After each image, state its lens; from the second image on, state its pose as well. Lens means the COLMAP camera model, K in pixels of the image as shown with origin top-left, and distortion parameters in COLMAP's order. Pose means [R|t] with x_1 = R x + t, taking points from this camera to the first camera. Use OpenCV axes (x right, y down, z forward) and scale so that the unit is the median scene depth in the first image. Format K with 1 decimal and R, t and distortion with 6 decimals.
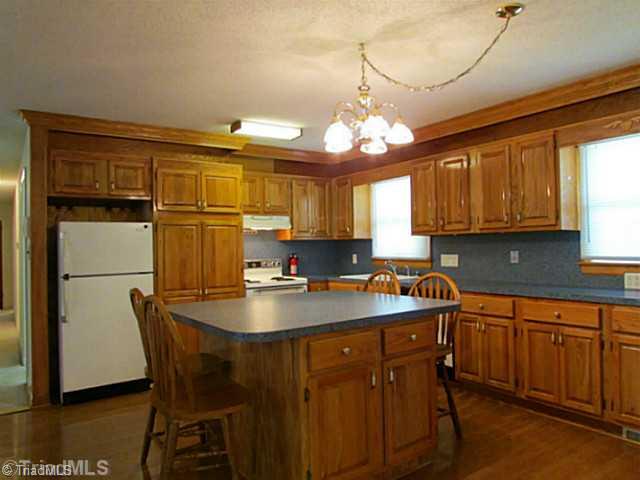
lens RADIAL K [[481.0, 0, 320.0], [0, 481.0, 240.0], [0, 0, 1]] dist [0.012296, 0.003510]
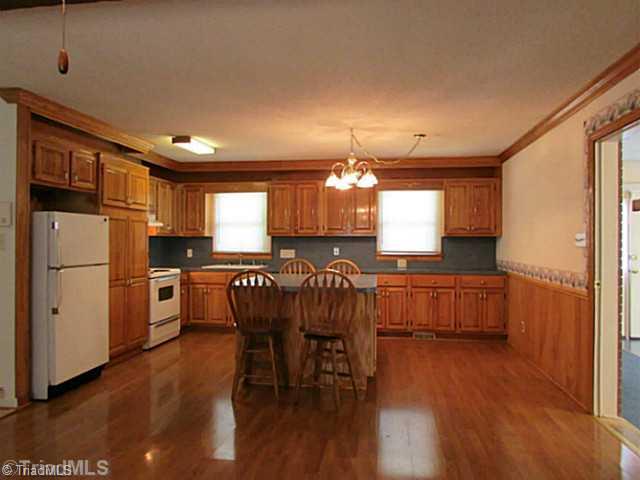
lens RADIAL K [[481.0, 0, 320.0], [0, 481.0, 240.0], [0, 0, 1]] dist [0.012296, 0.003510]
pose [[0.666341, 0.024310, 0.745251, -0.825749], [-0.025056, 0.999634, -0.010204, 0.014782], [-0.745226, -0.011873, 0.666706, -0.046576]]
